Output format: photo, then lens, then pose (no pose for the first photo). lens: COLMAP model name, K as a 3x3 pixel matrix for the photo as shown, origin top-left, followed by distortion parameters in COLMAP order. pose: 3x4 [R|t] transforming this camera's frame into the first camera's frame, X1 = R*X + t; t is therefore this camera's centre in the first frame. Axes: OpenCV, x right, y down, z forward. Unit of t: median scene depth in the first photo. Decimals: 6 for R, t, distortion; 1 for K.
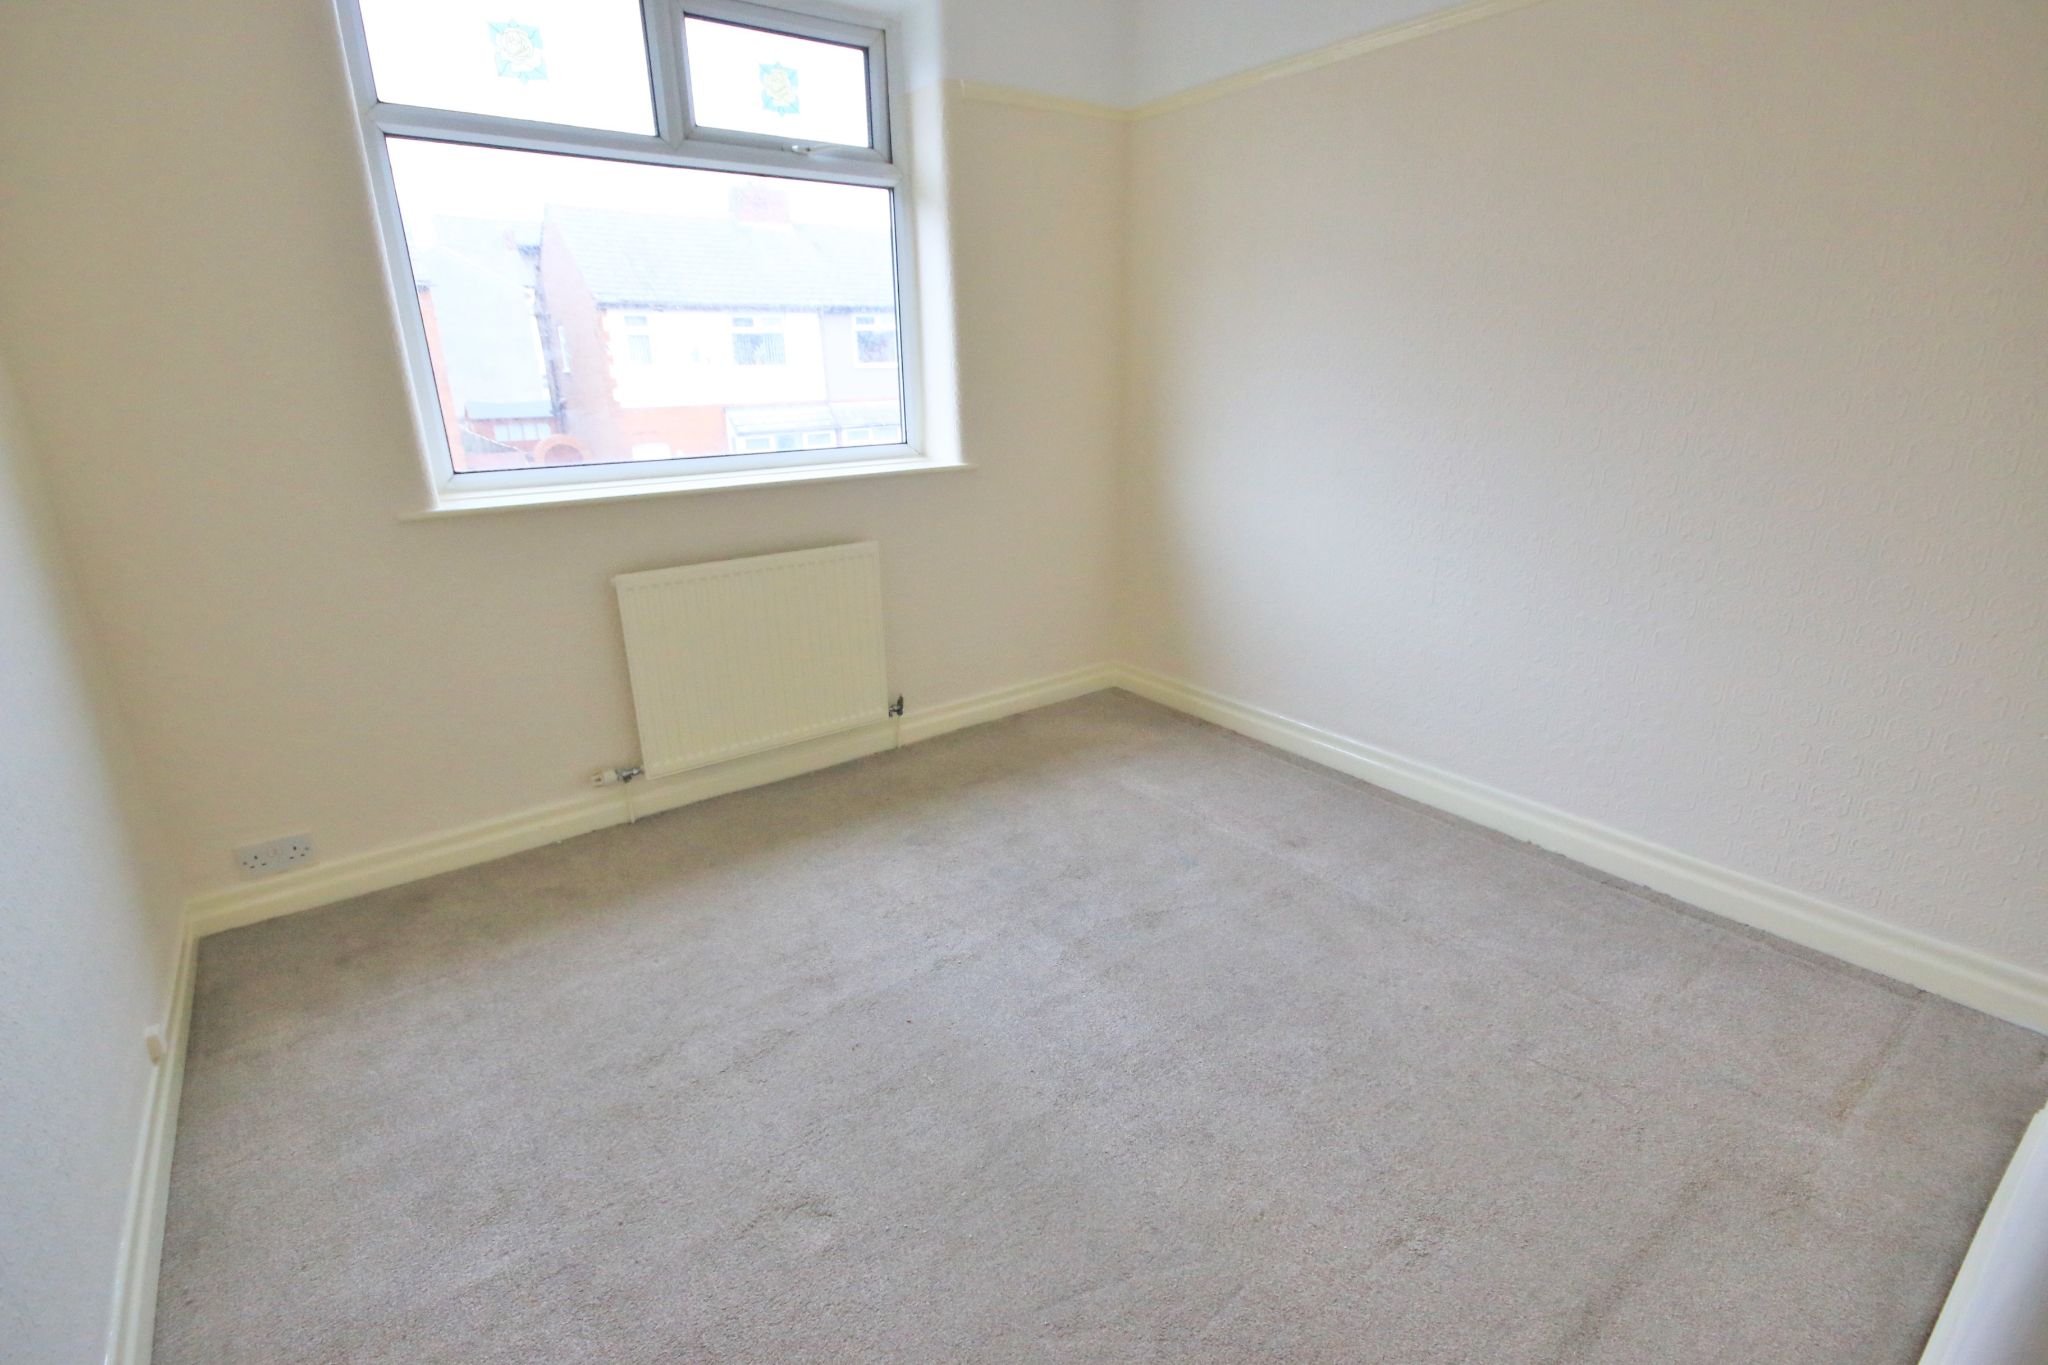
lens RADIAL K [[936.4, 0, 1021.6], [0, 936.4, 687.9], [0, 0, 1]] dist [0.001115, -0.008159]
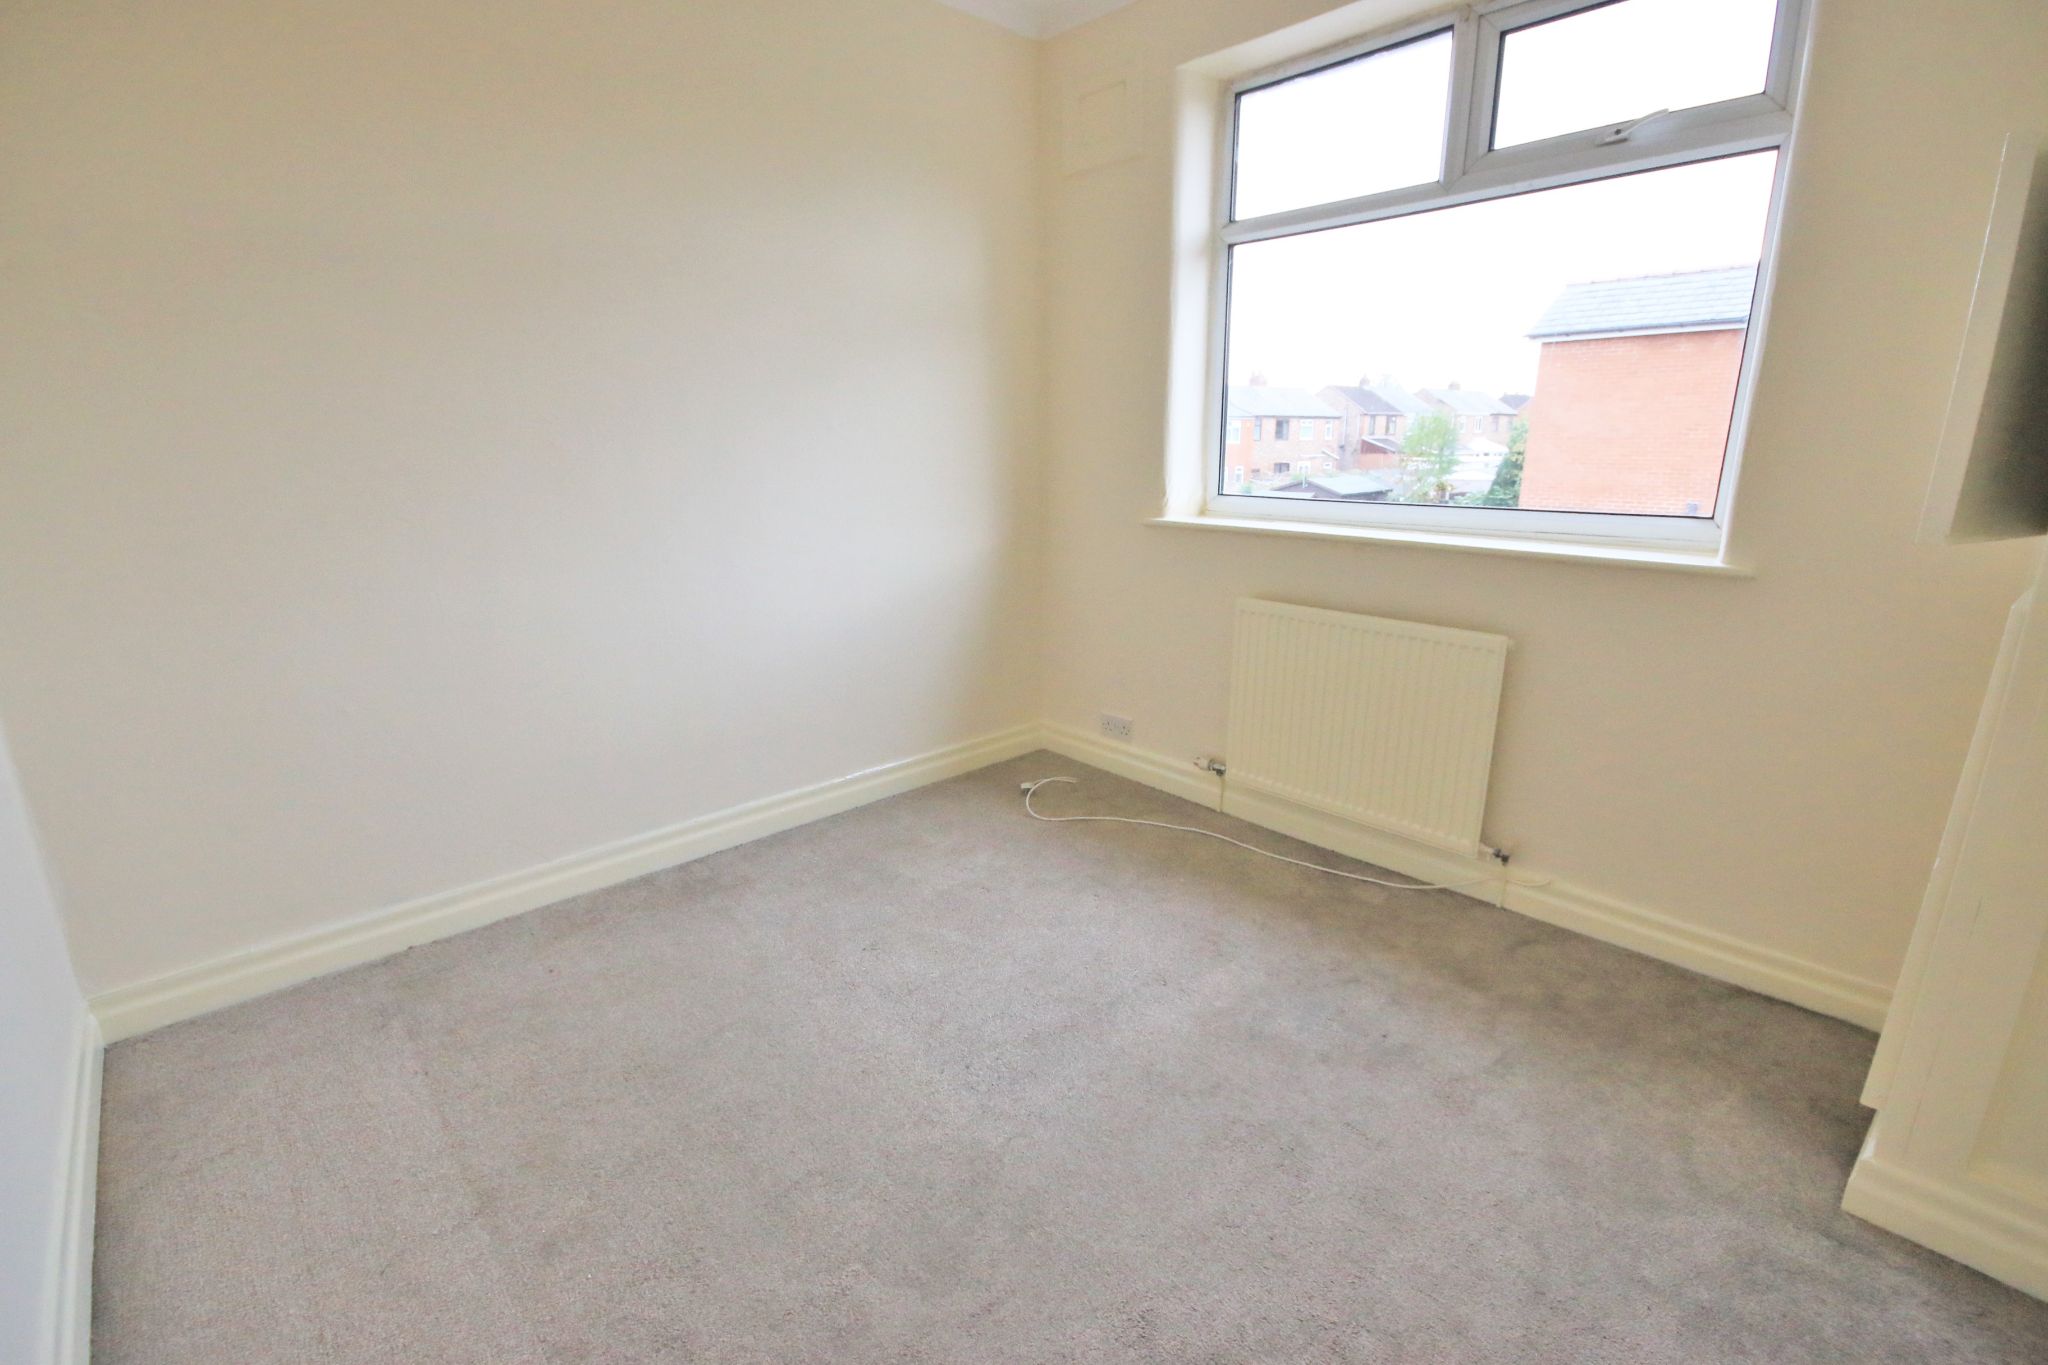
lens RADIAL K [[970.3, 0, 1021.3], [0, 970.3, 703.4], [0, 0, 1]] dist [0.001815, 0.000232]
pose [[0.071237, 0.289939, -0.954390, 0.690023], [-0.312947, 0.915006, 0.254615, -0.210924], [0.947095, 0.280536, 0.155918, 0.579459]]
